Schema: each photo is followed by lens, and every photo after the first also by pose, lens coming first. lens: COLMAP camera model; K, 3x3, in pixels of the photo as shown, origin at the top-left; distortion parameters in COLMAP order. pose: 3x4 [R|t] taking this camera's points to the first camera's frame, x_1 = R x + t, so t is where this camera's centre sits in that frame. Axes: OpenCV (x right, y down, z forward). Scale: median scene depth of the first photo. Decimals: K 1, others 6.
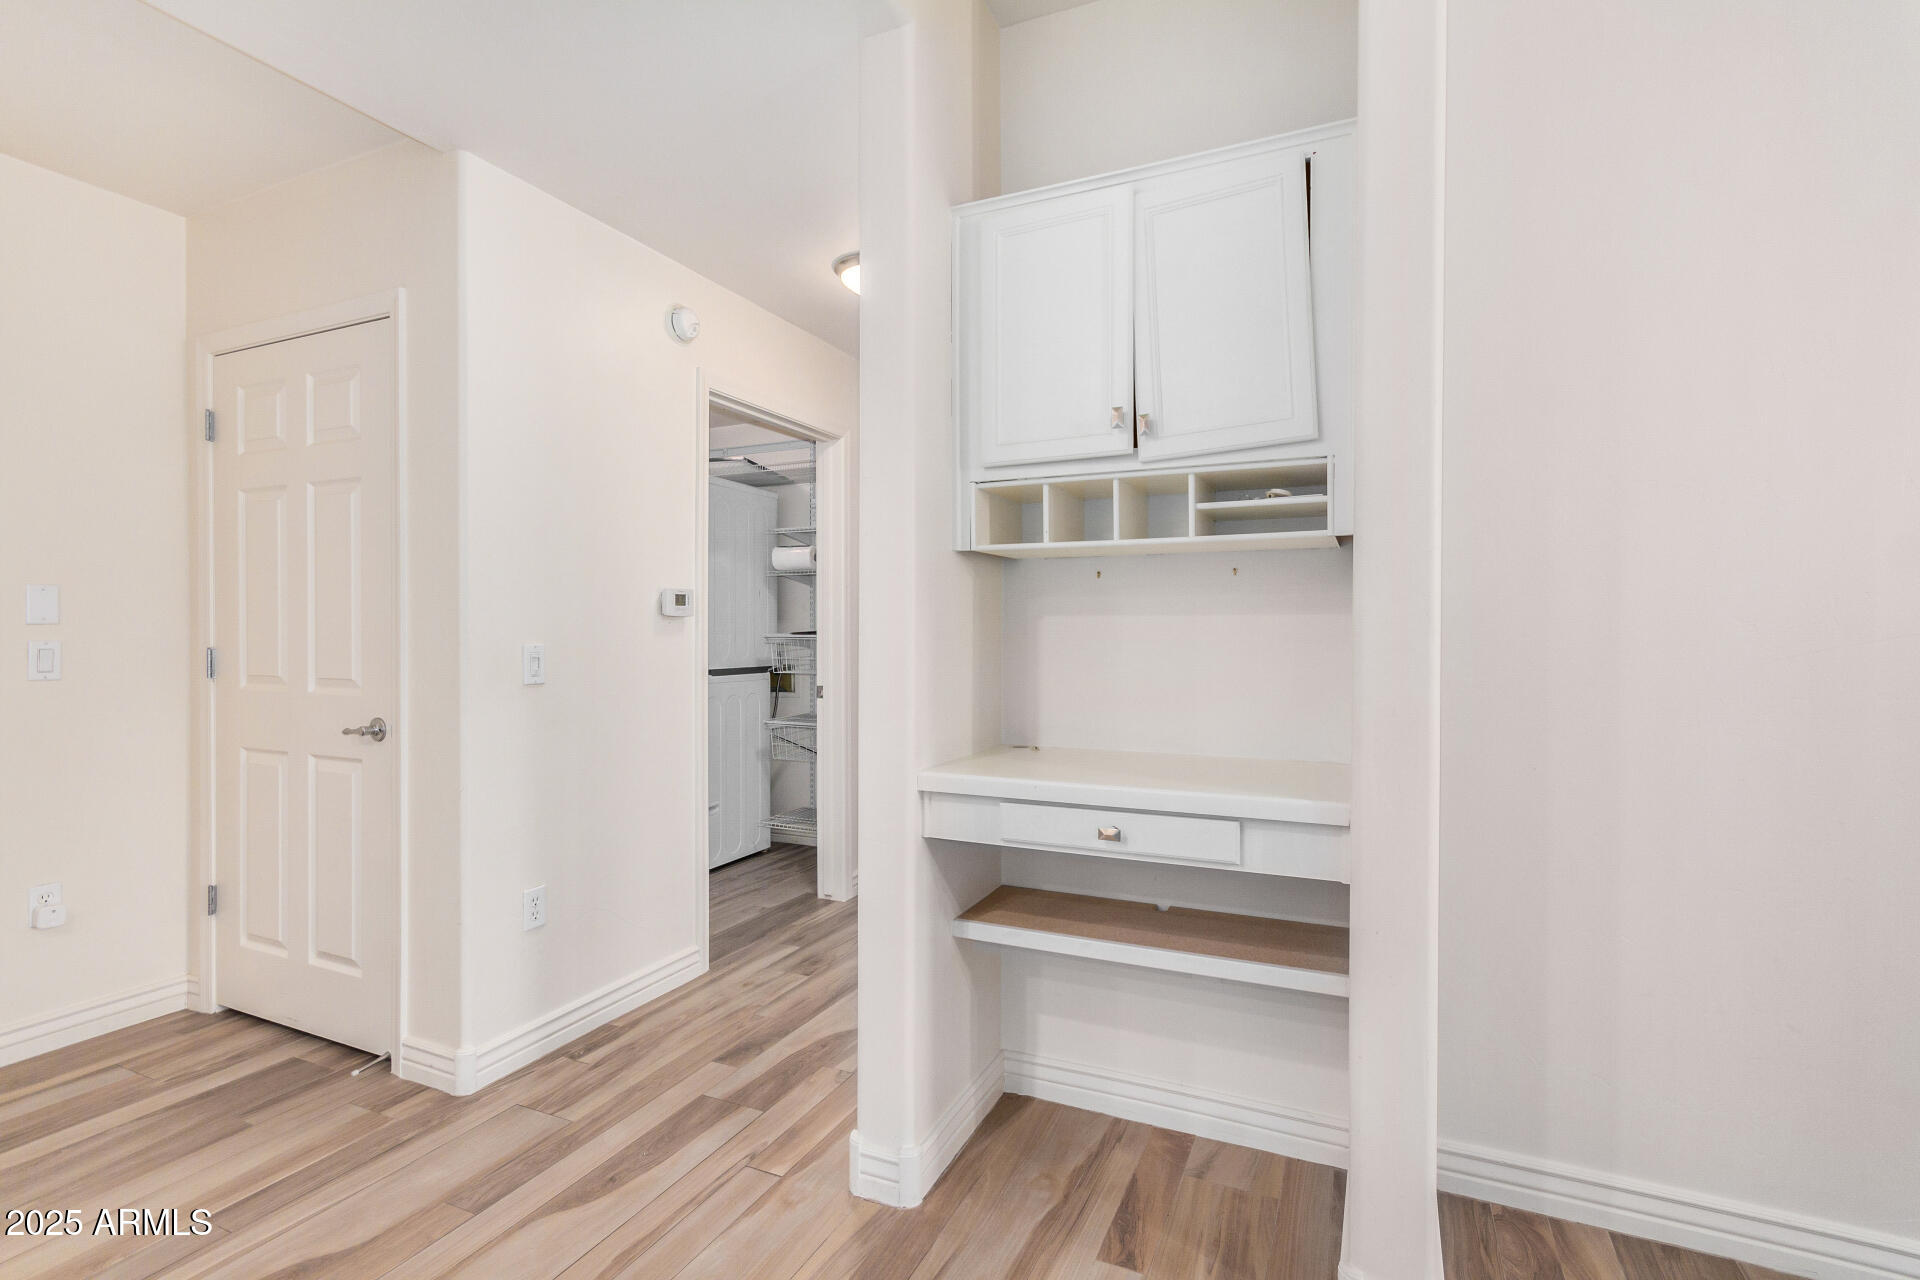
lens RADIAL K [[883.7, 0, 972.4], [0, 883.7, 636.9], [0, 0, 1]] dist [0.002619, 0.000967]
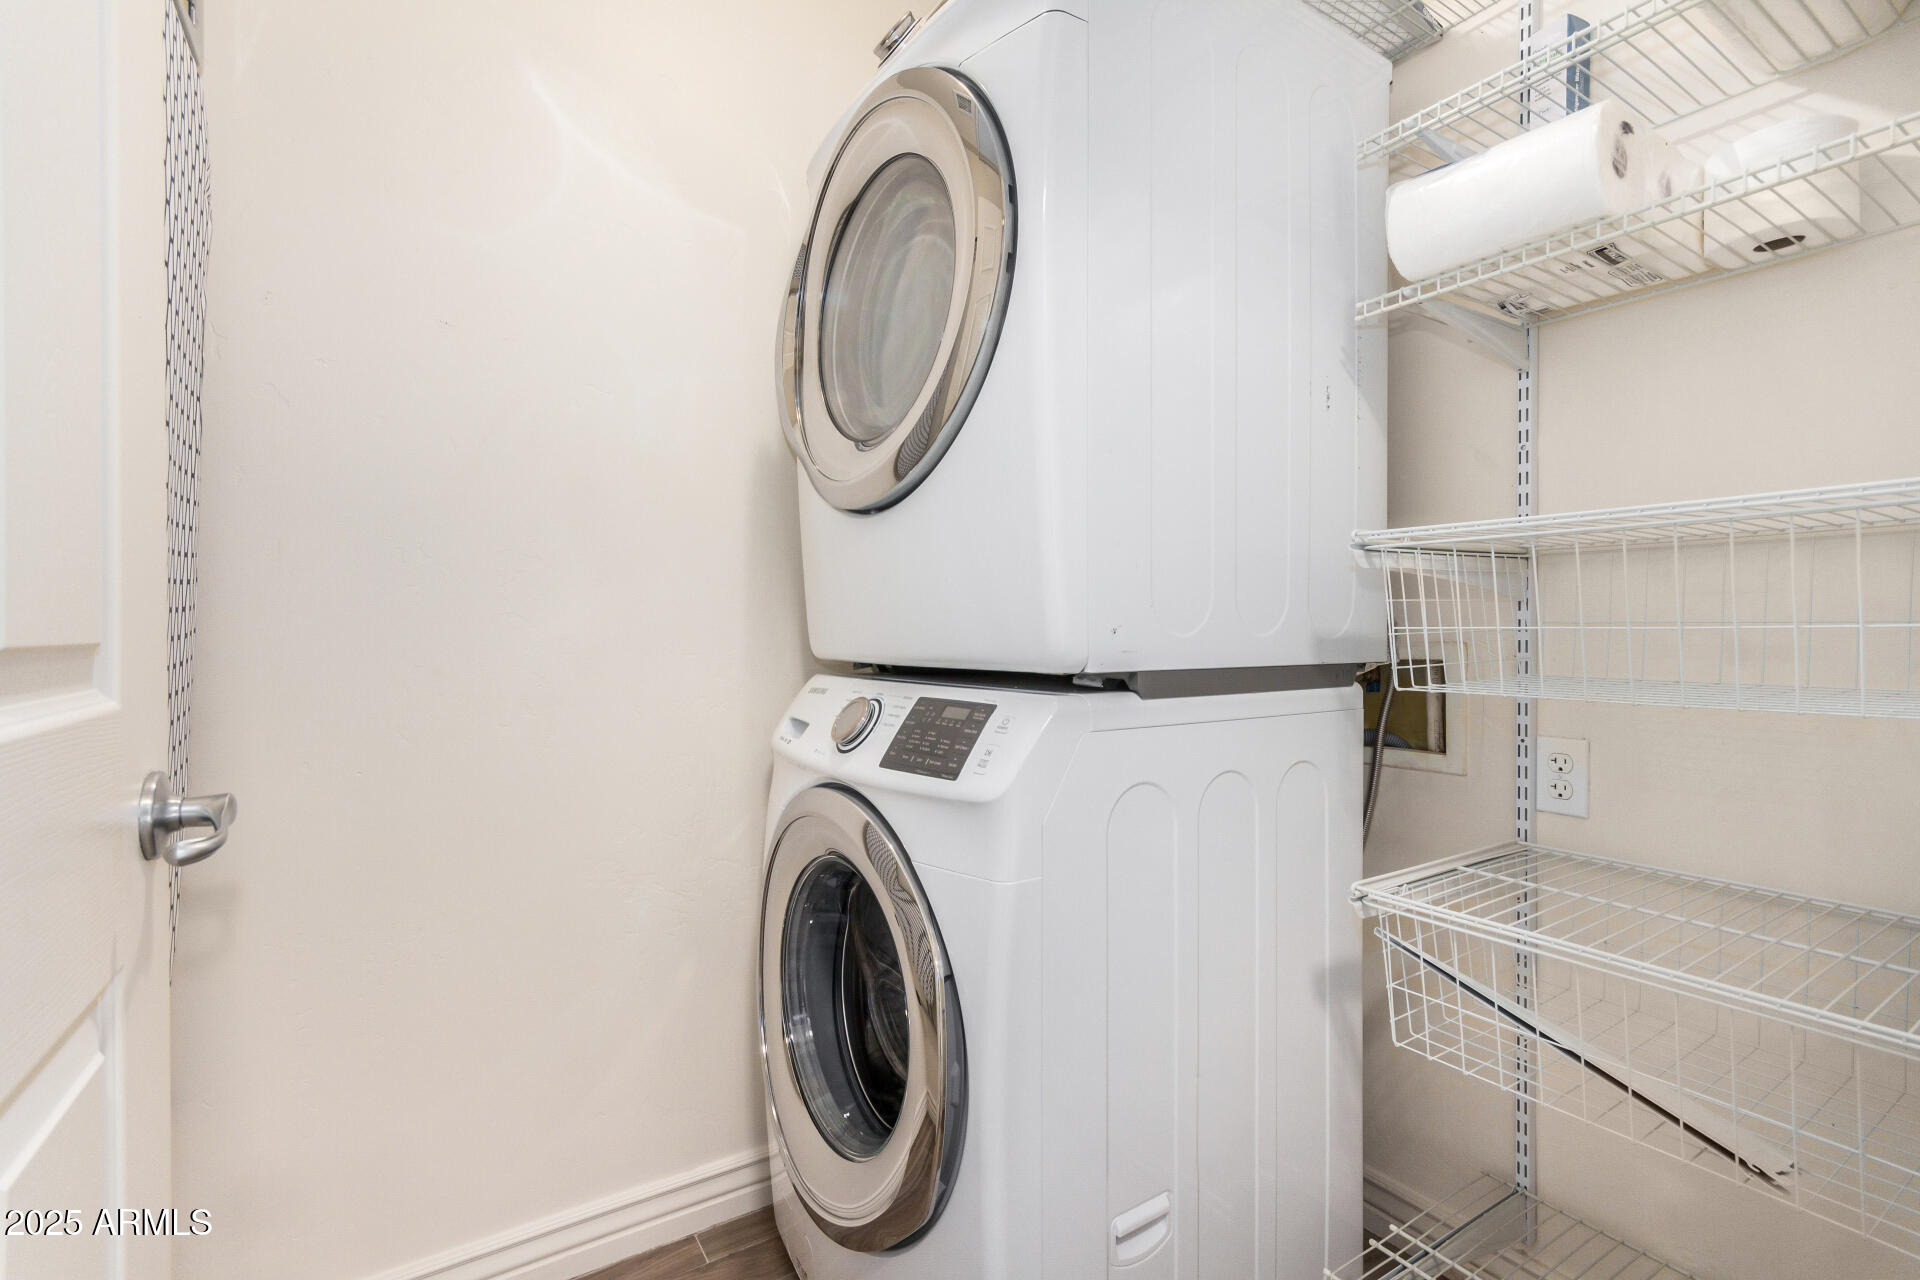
lens RADIAL K [[883.7, 0, 968.2], [0, 883.7, 624.7], [0, 0, 1]] dist [0.002619, 0.000967]
pose [[0.839029, 0.000435, -0.544086, -0.351912], [-0.000770, 1.000000, -0.000388, 0.042553], [0.544086, 0.000745, 0.839029, 1.352590]]
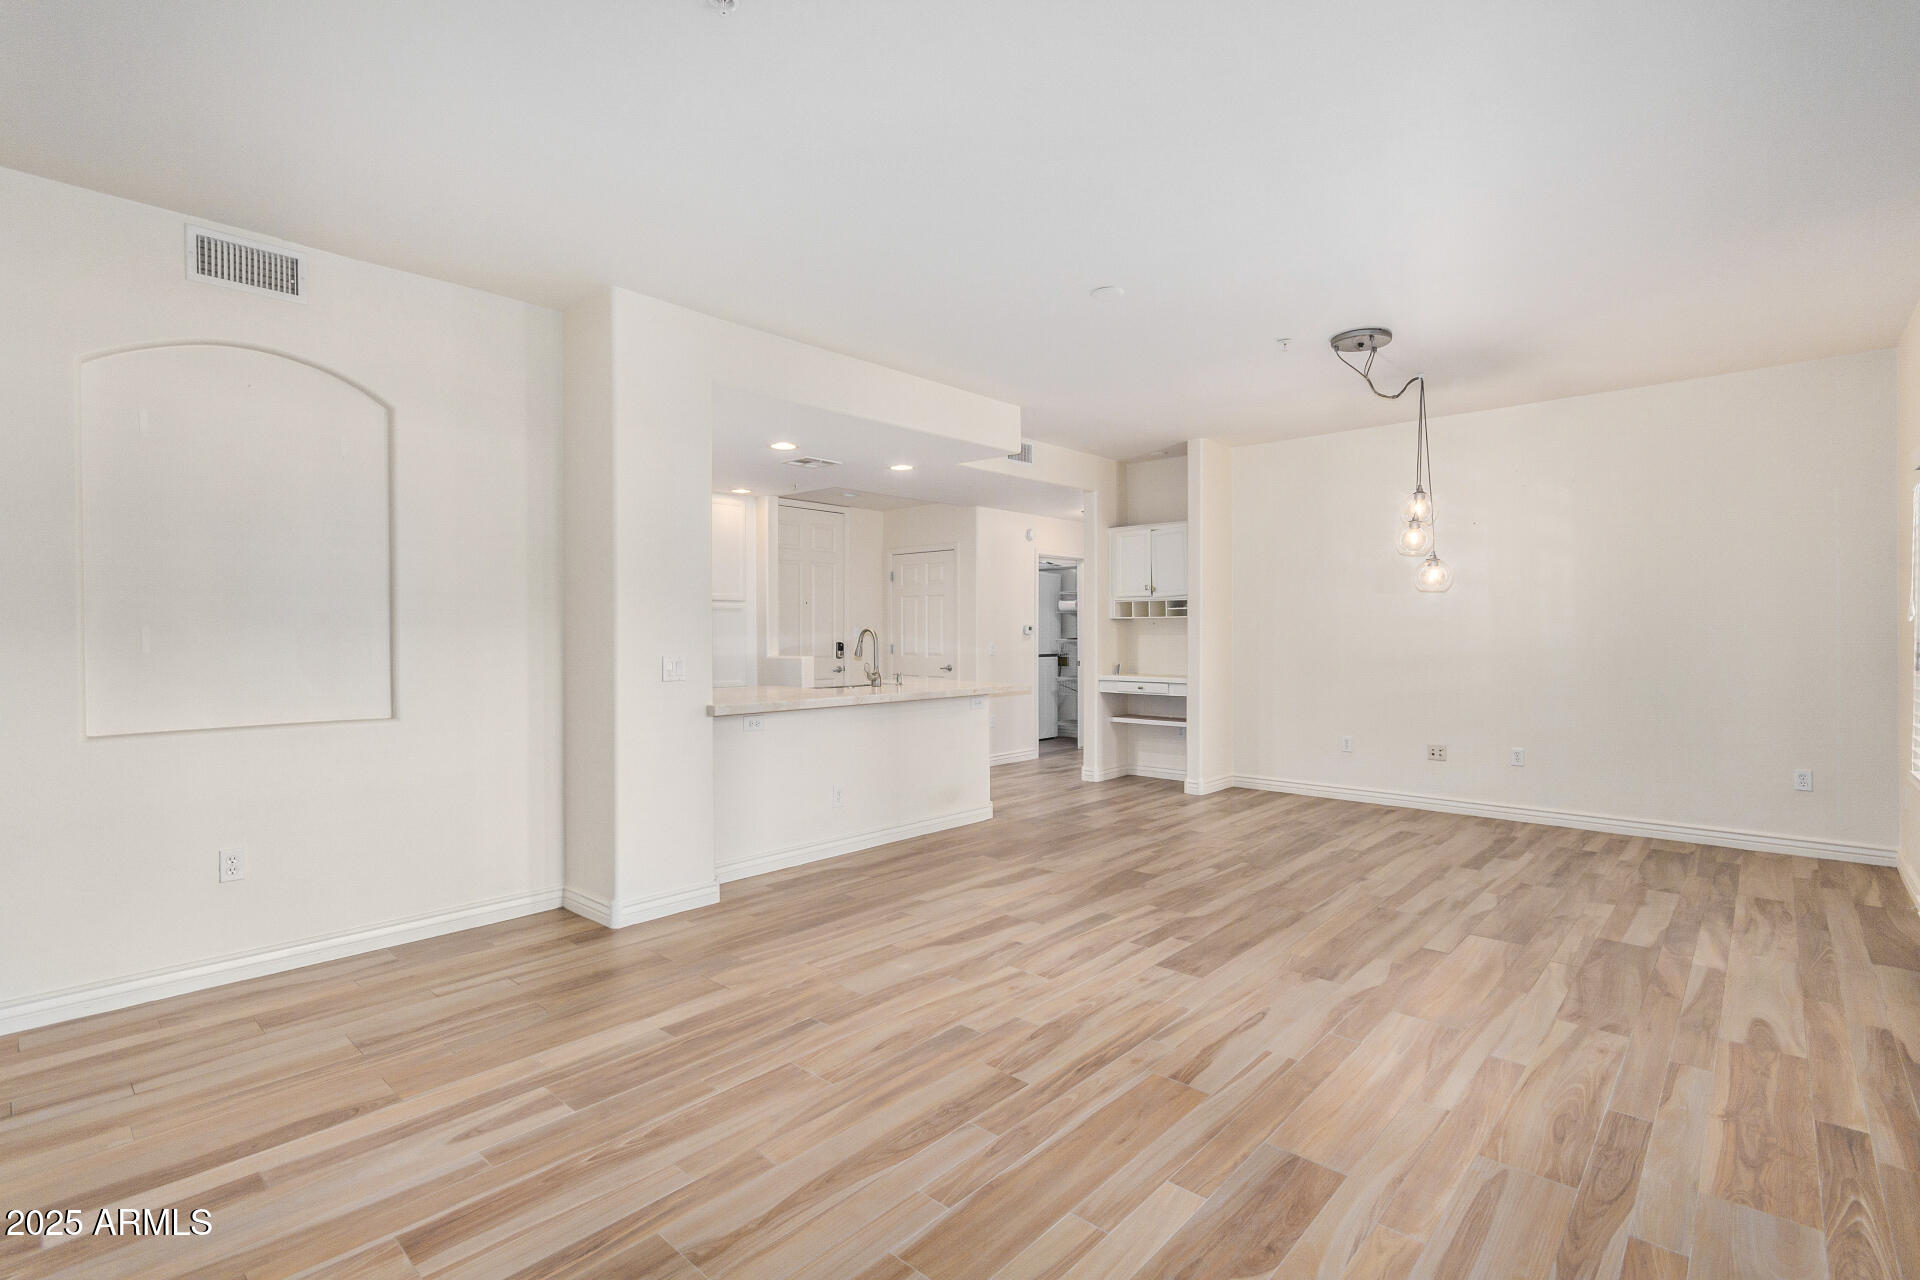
lens RADIAL K [[883.7, 0, 968.4], [0, 883.7, 638.0], [0, 0, 1]] dist [0.002619, 0.000967]
pose [[0.951453, -0.000203, -0.307794, 0.458678], [0.000316, 1.000000, 0.000318, -0.013895], [0.307794, -0.000400, 0.951453, -2.245159]]
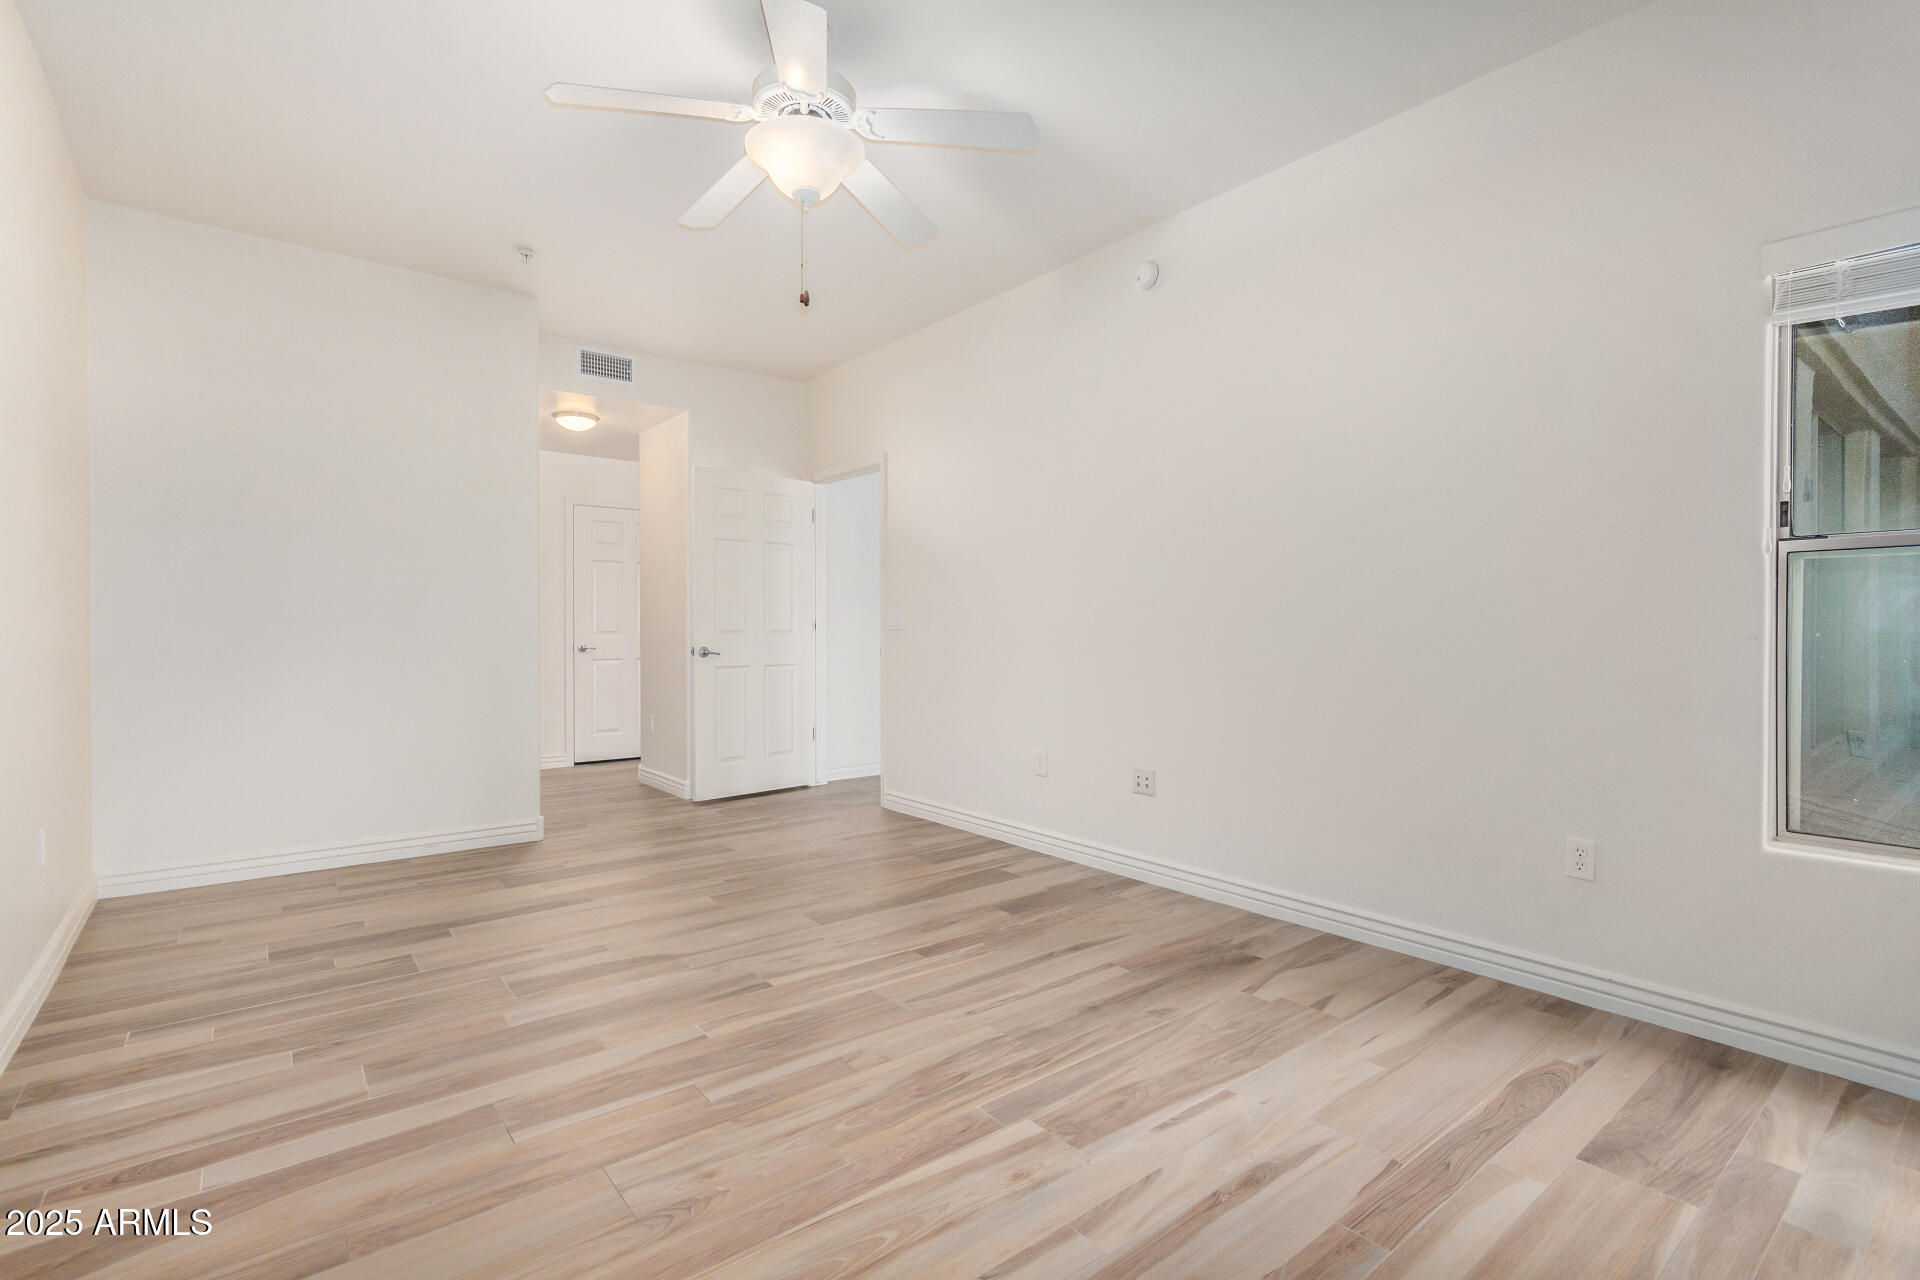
lens RADIAL K [[882.6, 0, 961.6], [0, 882.6, 639.0], [0, 0, 1]] dist [0.001396, 0.000170]
pose [[0.893724, 0.009621, -0.448515, 1.377633], [-0.008916, 0.999953, 0.003684, 0.038176], [0.448530, 0.000707, 0.893768, -1.112291]]
